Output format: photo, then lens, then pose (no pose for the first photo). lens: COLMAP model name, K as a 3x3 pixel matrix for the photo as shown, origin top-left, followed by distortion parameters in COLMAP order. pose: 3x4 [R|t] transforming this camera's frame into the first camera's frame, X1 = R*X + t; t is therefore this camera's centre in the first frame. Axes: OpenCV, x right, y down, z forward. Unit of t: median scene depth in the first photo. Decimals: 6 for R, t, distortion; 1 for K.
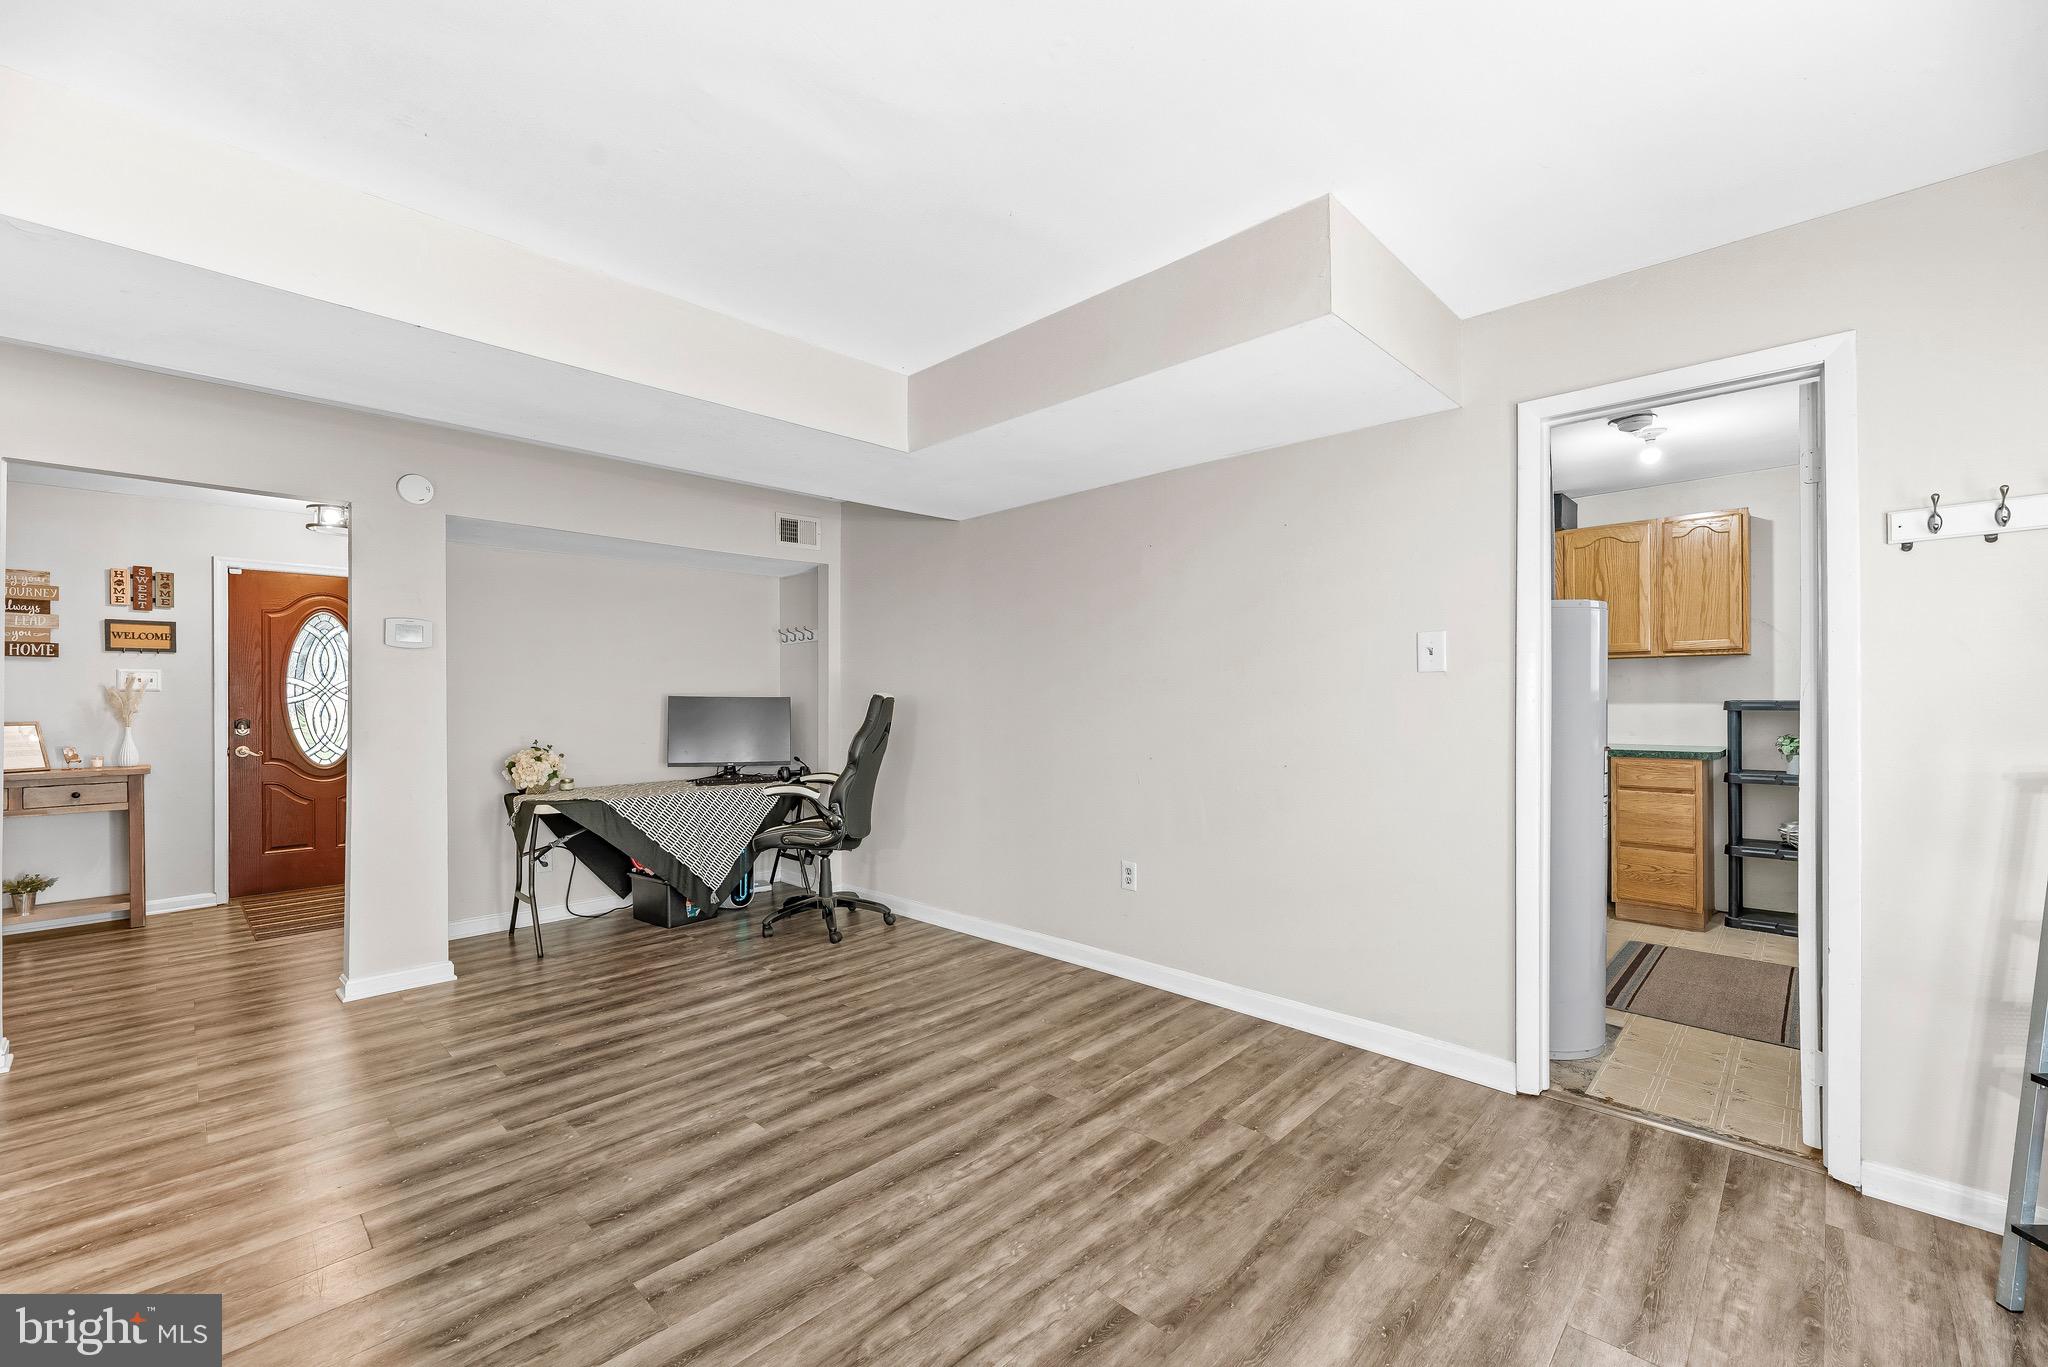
lens RADIAL K [[832.3, 0, 1005.0], [0, 832.3, 694.6], [0, 0, 1]] dist [-0.002294, -0.000298]
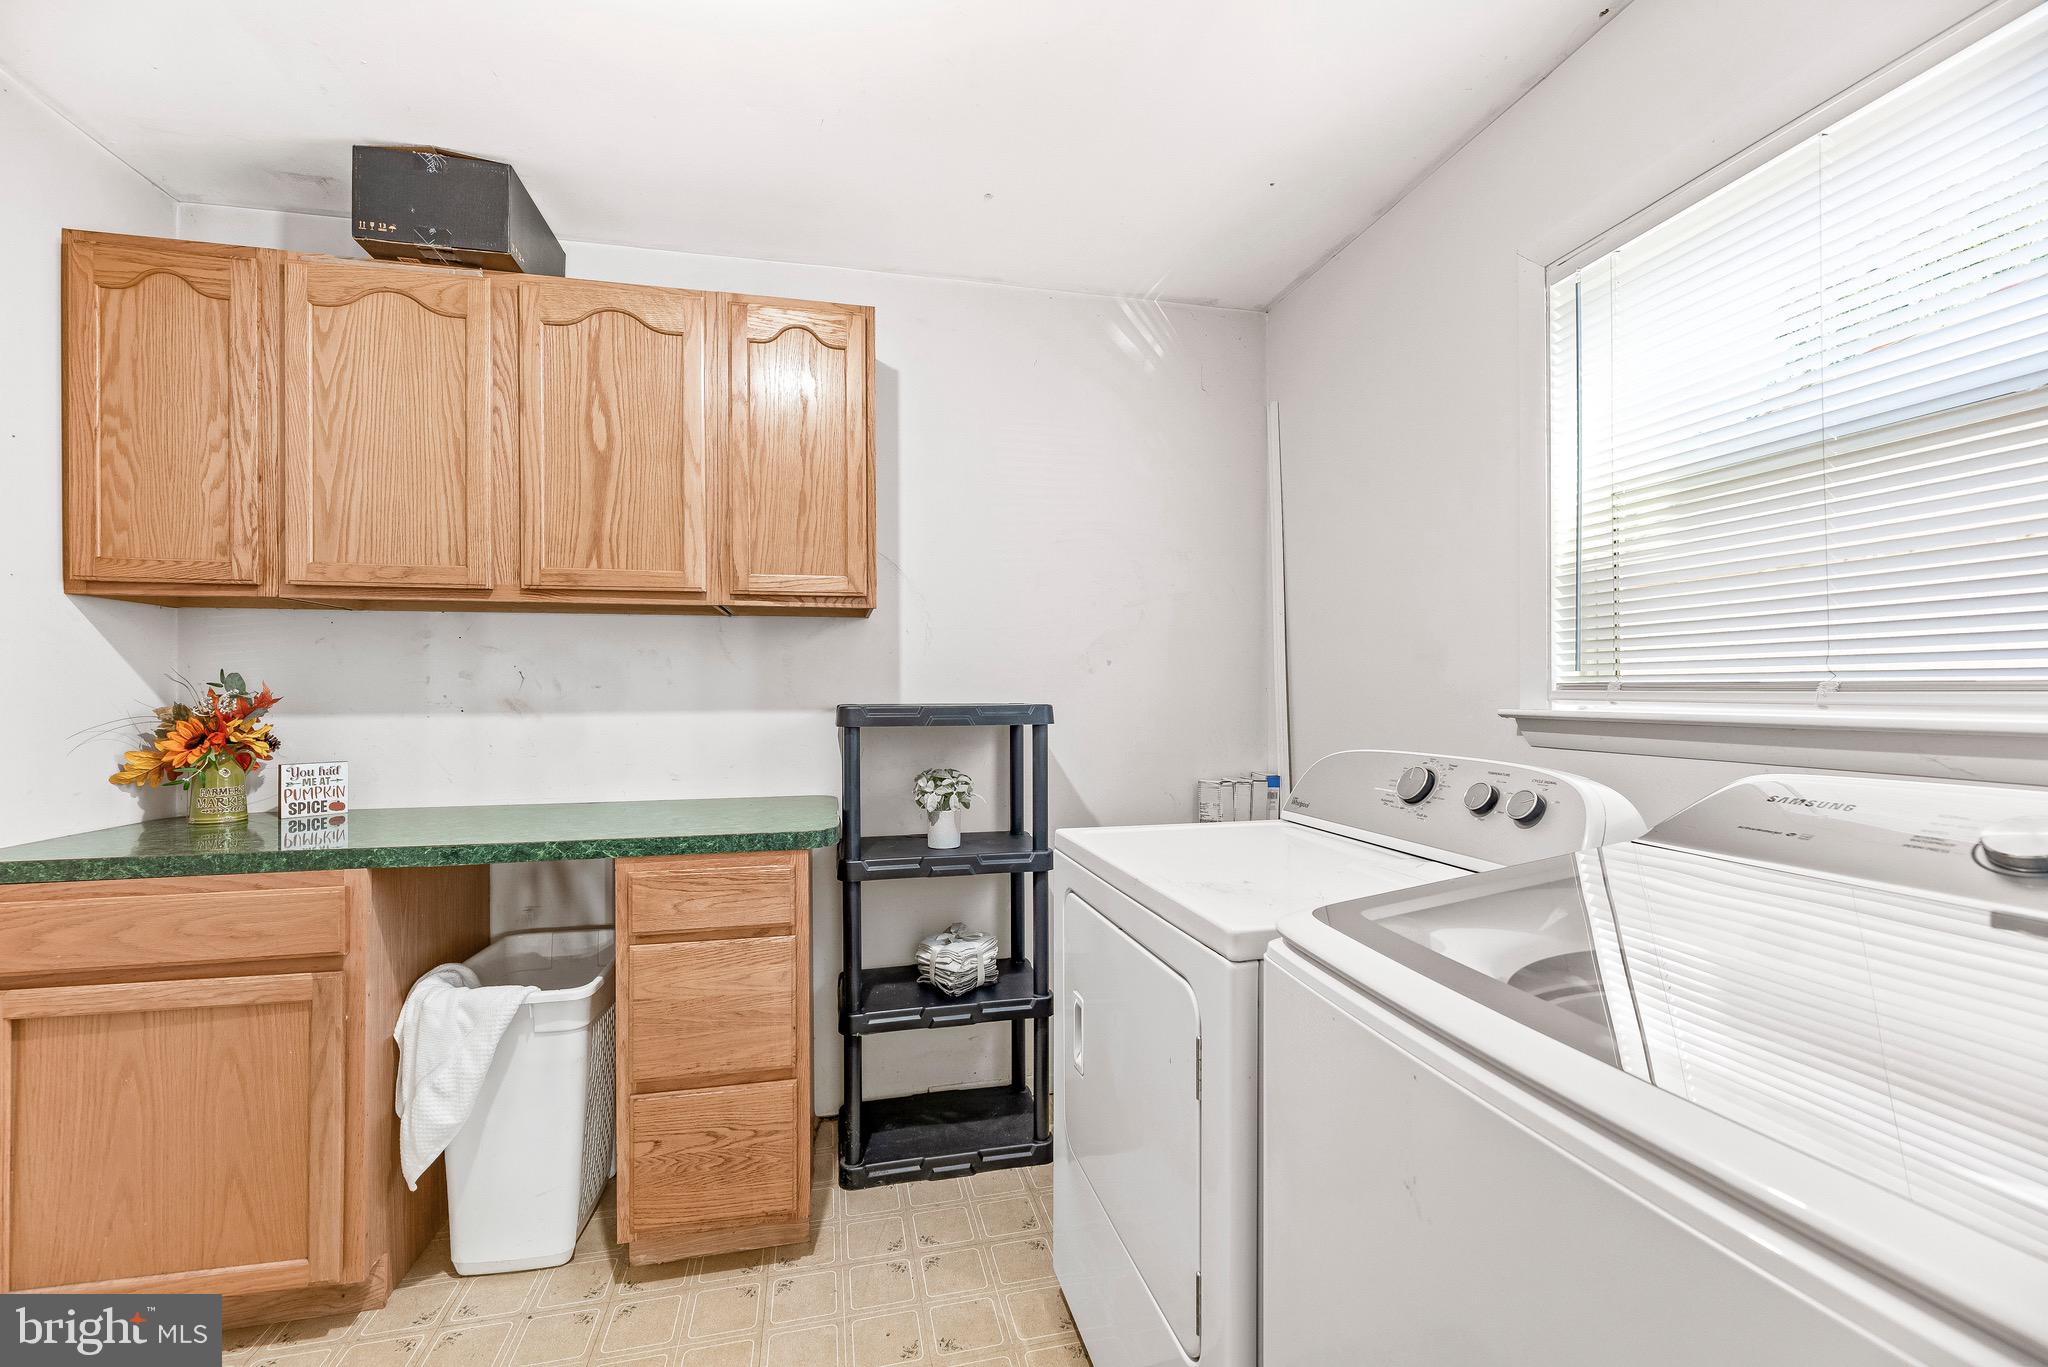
lens RADIAL K [[832.3, 0, 1005.0], [0, 832.3, 694.6], [0, 0, 1]] dist [-0.002294, -0.000298]
pose [[0.557946, -0.007502, 0.829843, 0.502444], [0.001116, 0.999965, 0.008289, -0.002714], [-0.829876, -0.003699, 0.557935, 0.627325]]
